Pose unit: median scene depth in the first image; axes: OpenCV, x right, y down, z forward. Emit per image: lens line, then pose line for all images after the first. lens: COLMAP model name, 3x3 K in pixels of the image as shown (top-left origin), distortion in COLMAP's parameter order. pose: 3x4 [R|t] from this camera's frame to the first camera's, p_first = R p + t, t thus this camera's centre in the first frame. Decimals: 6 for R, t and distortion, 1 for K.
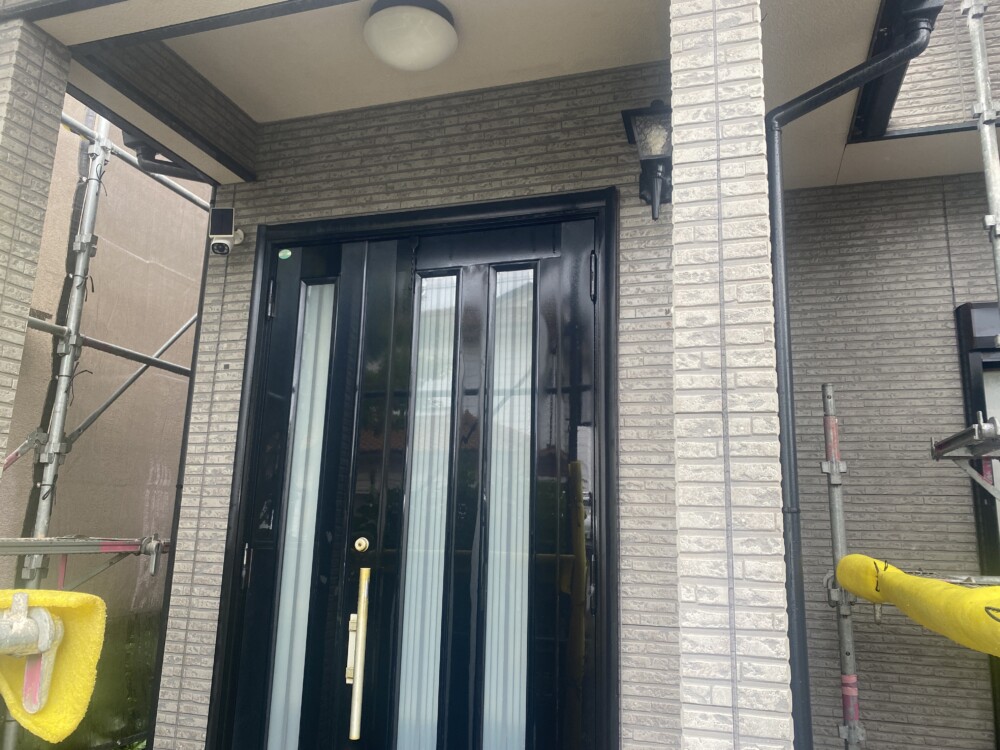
lens RADIAL K [[762.4, 0, 497.8], [0, 762.4, 365.3], [0, 0, 1]] dist [0.040957, -0.045367]
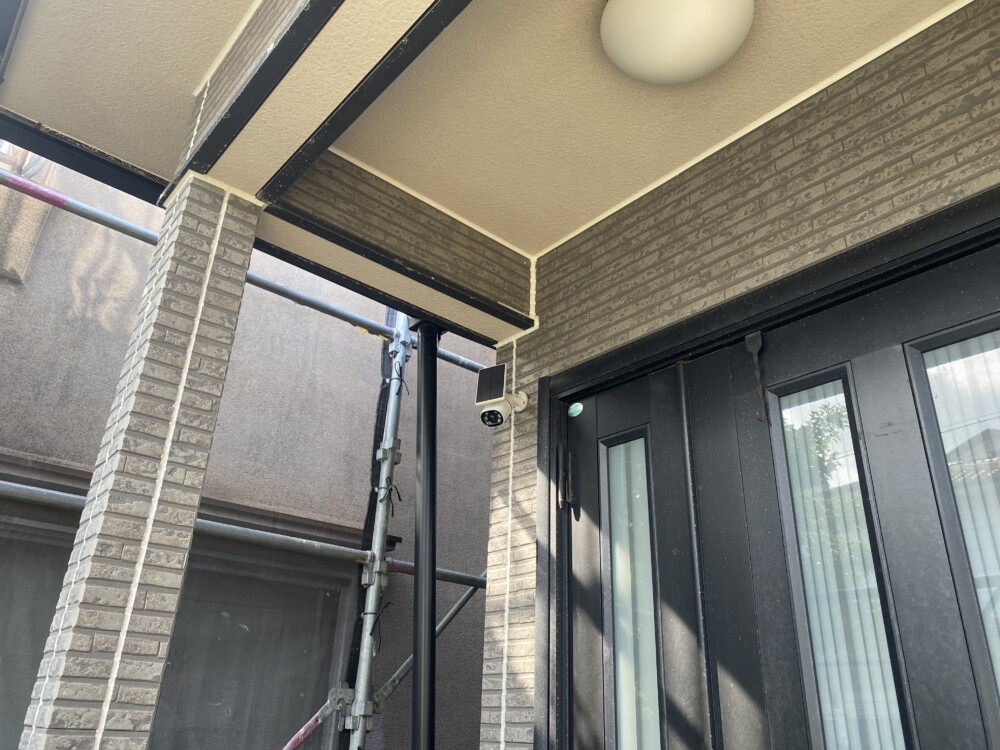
lens RADIAL K [[762.4, 0, 494.0], [0, 762.4, 369.4], [0, 0, 1]] dist [0.040957, -0.045367]
pose [[0.849697, -0.222810, -0.477881, -0.001503], [0.098622, 0.957493, -0.271073, 0.000208], [0.517965, 0.183201, 0.835553, 0.334617]]
